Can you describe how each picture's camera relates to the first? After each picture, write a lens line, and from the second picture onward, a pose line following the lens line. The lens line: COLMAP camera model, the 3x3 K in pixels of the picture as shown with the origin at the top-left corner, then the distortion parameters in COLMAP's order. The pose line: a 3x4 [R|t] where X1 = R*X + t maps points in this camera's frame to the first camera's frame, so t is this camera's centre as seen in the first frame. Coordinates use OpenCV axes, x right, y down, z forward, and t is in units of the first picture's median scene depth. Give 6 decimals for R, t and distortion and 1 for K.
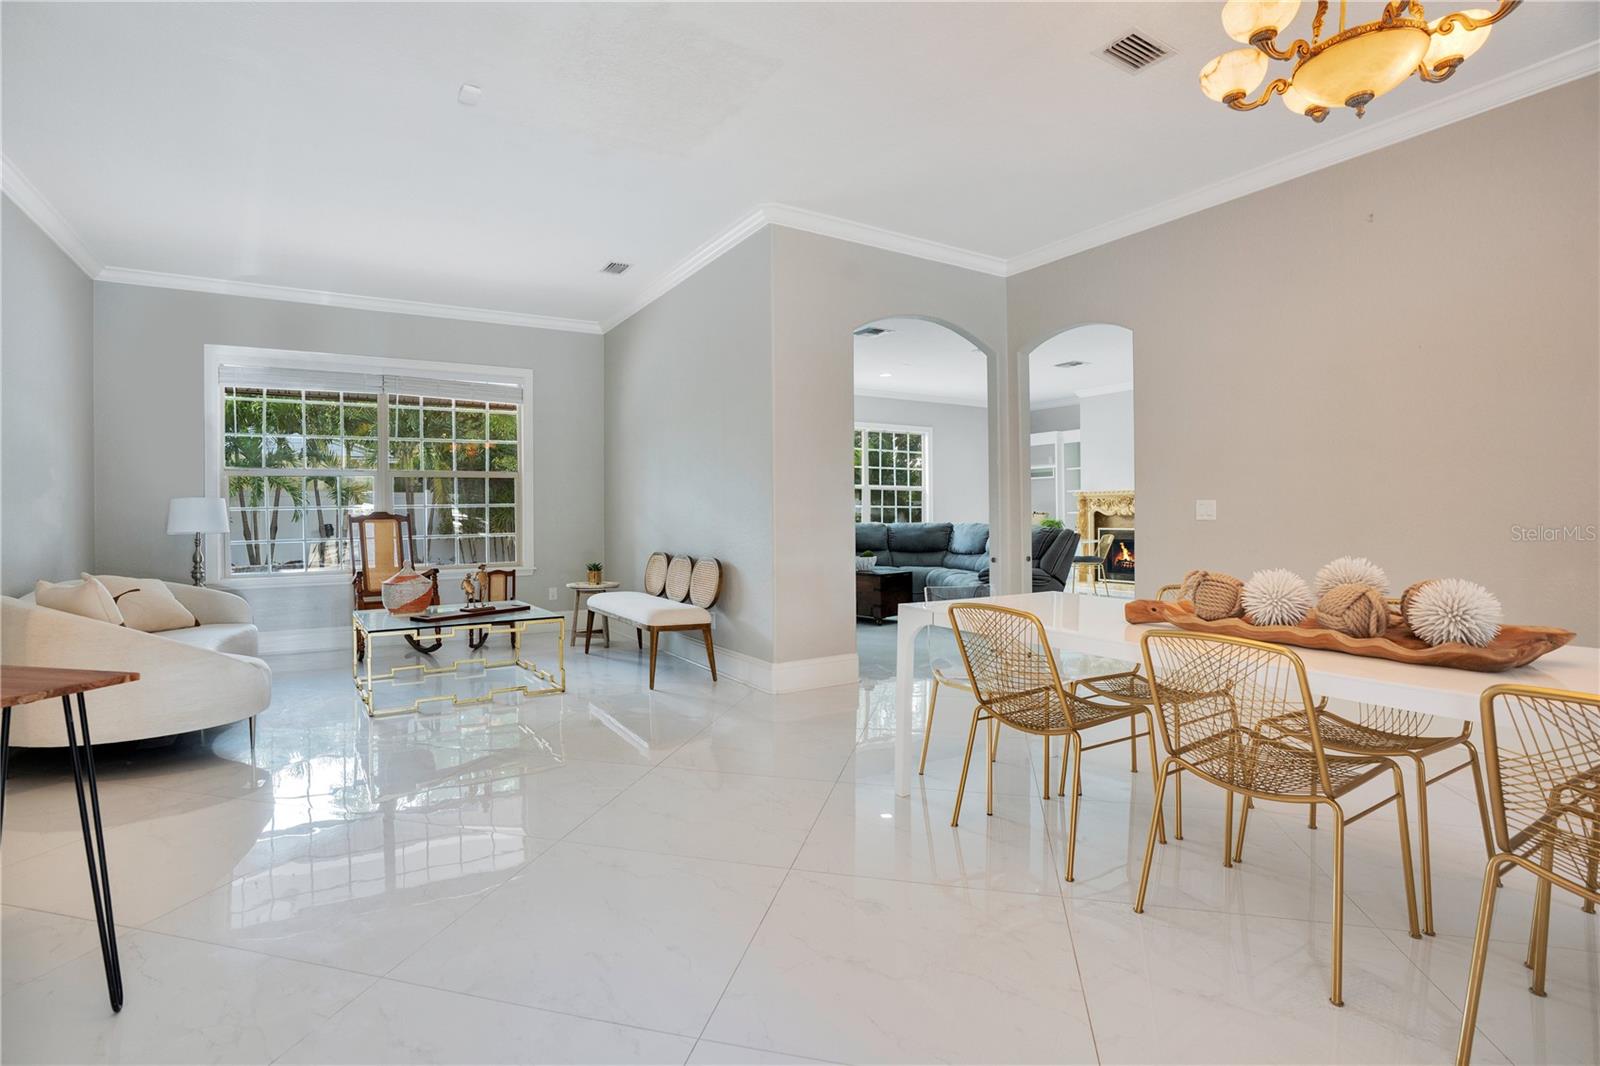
lens RADIAL K [[758.7, 0, 771.2], [0, 758.7, 508.5], [0, 0, 1]] dist [-0.043288, 0.015861]
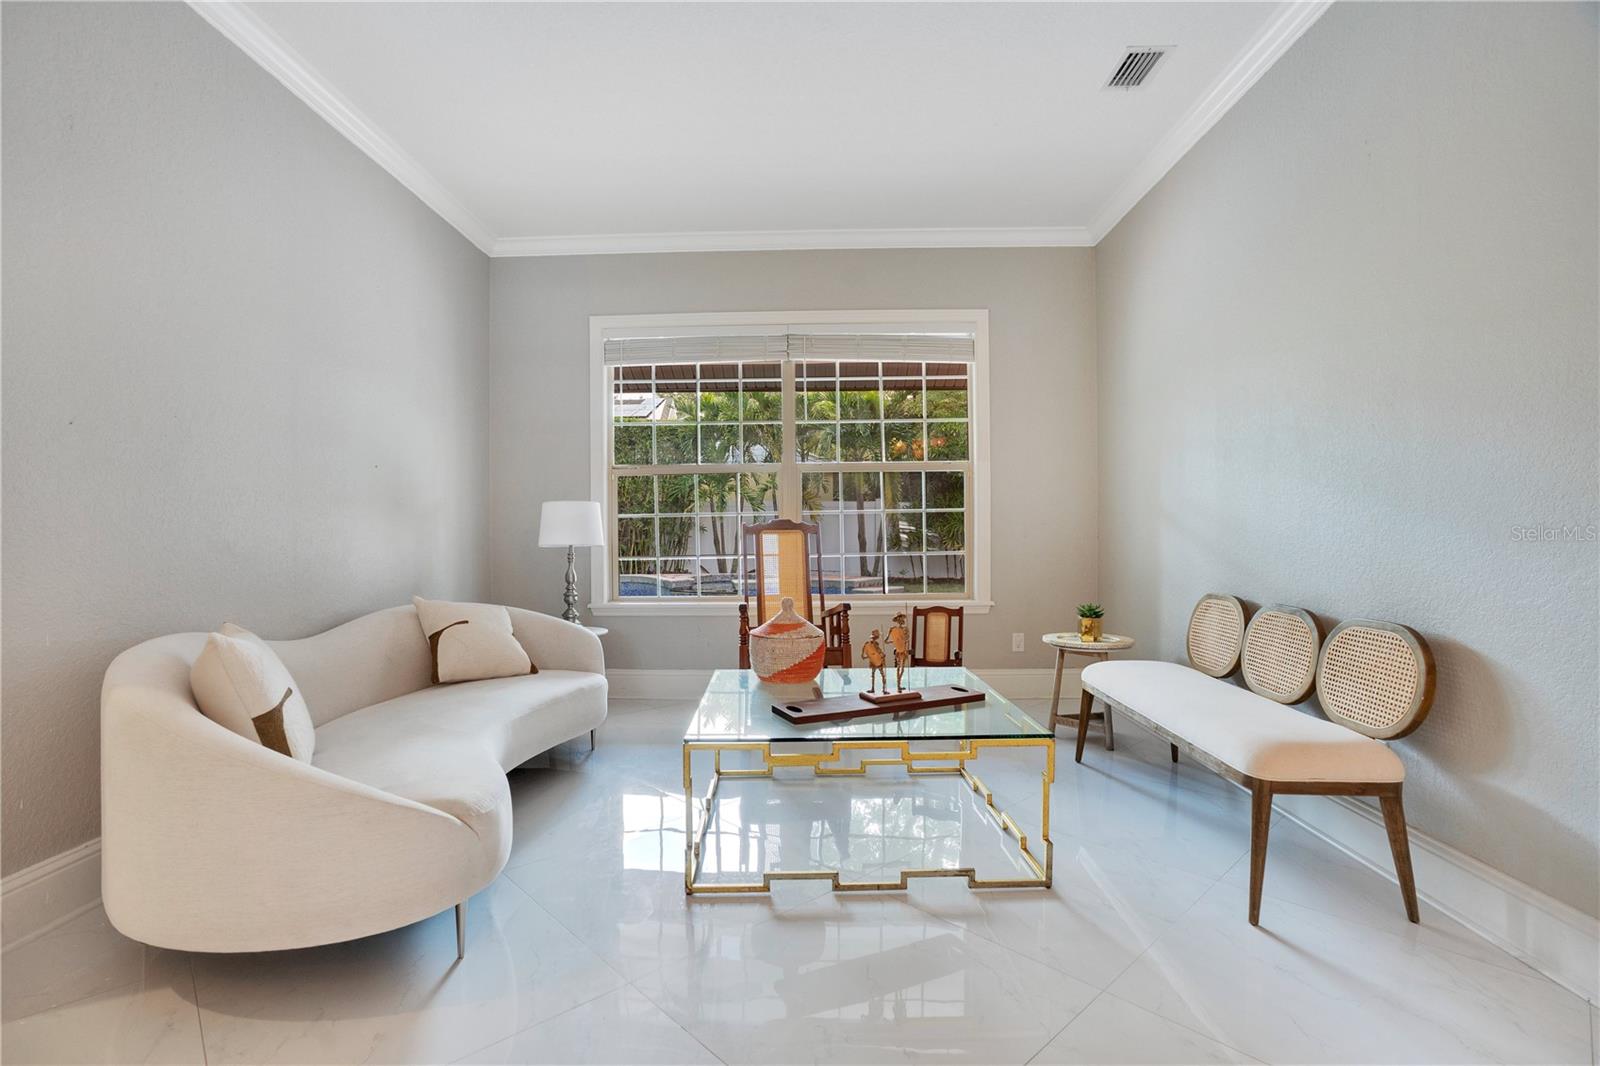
lens RADIAL K [[758.7, 0, 800.5], [0, 758.7, 533.5], [0, 0, 1]] dist [-0.043288, 0.015861]
pose [[0.853363, 0.007408, -0.521264, -0.105350], [0.002158, 0.999840, 0.017743, 0.004183], [0.521312, -0.016267, 0.853211, 0.329851]]
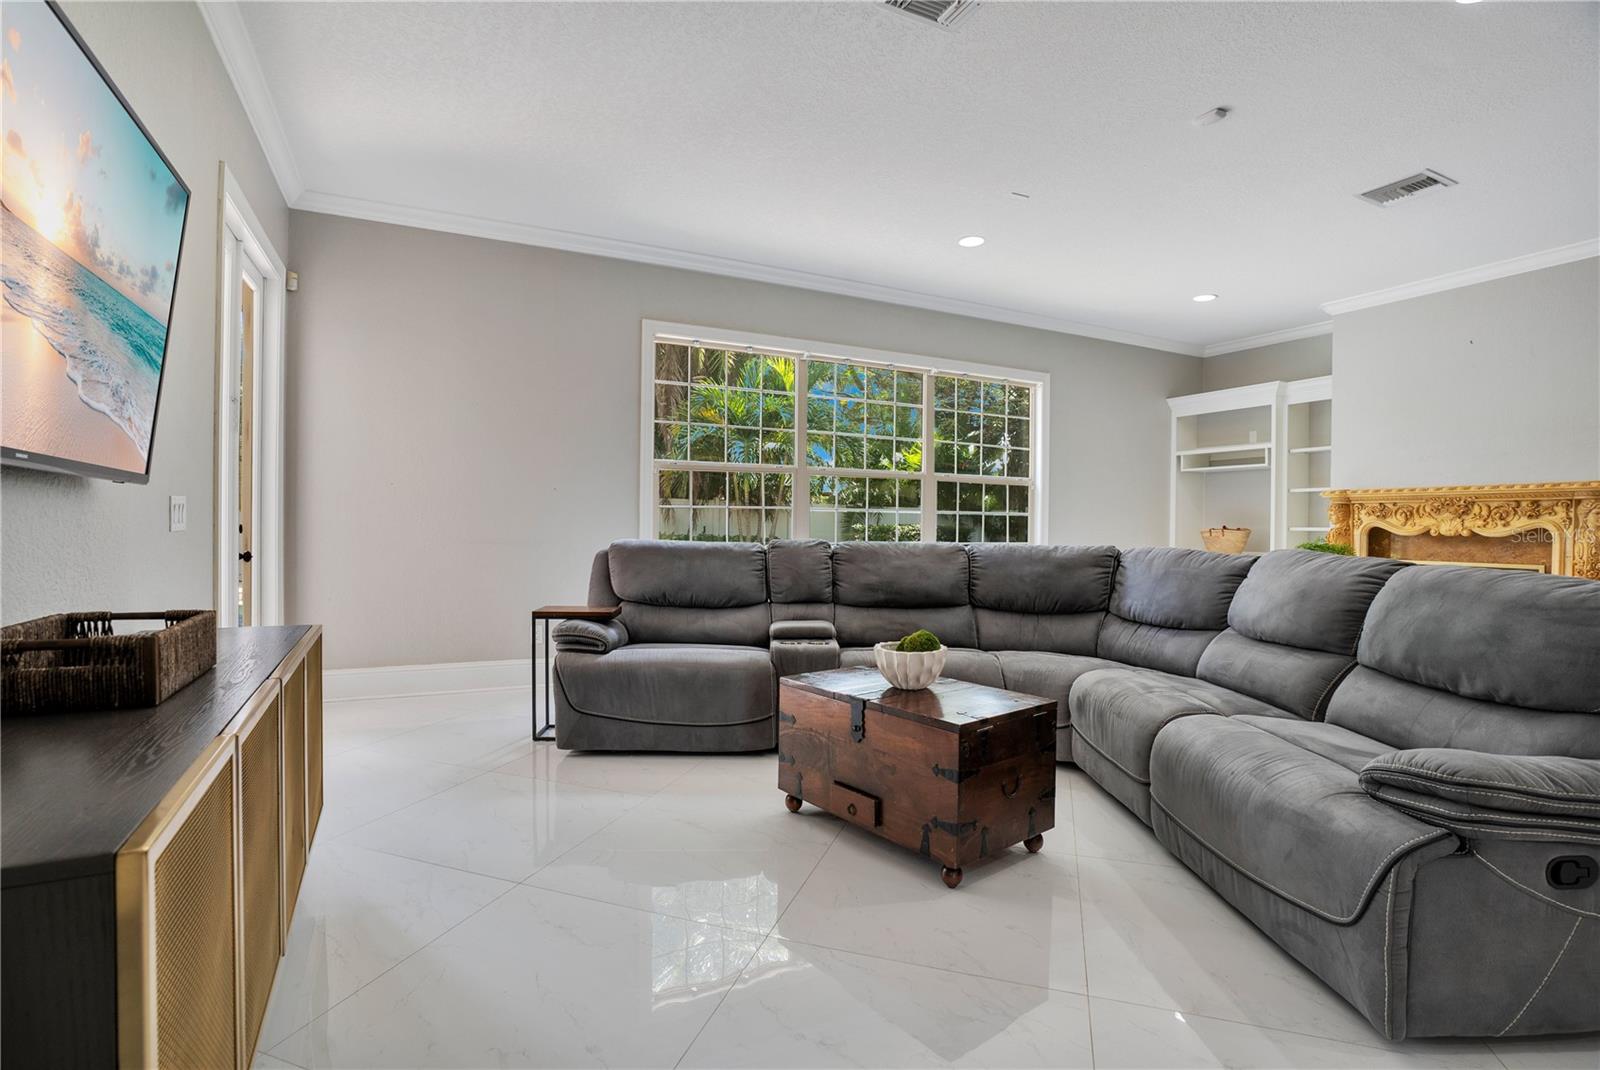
lens RADIAL K [[758.7, 0, 805.6], [0, 758.7, 539.3], [0, 0, 1]] dist [-0.043288, 0.015861]
pose [[0.998858, 0.015960, -0.045042, 0.095436], [-0.014781, 0.999542, 0.026400, 0.006209], [0.045443, -0.025704, 0.998636, 0.697086]]
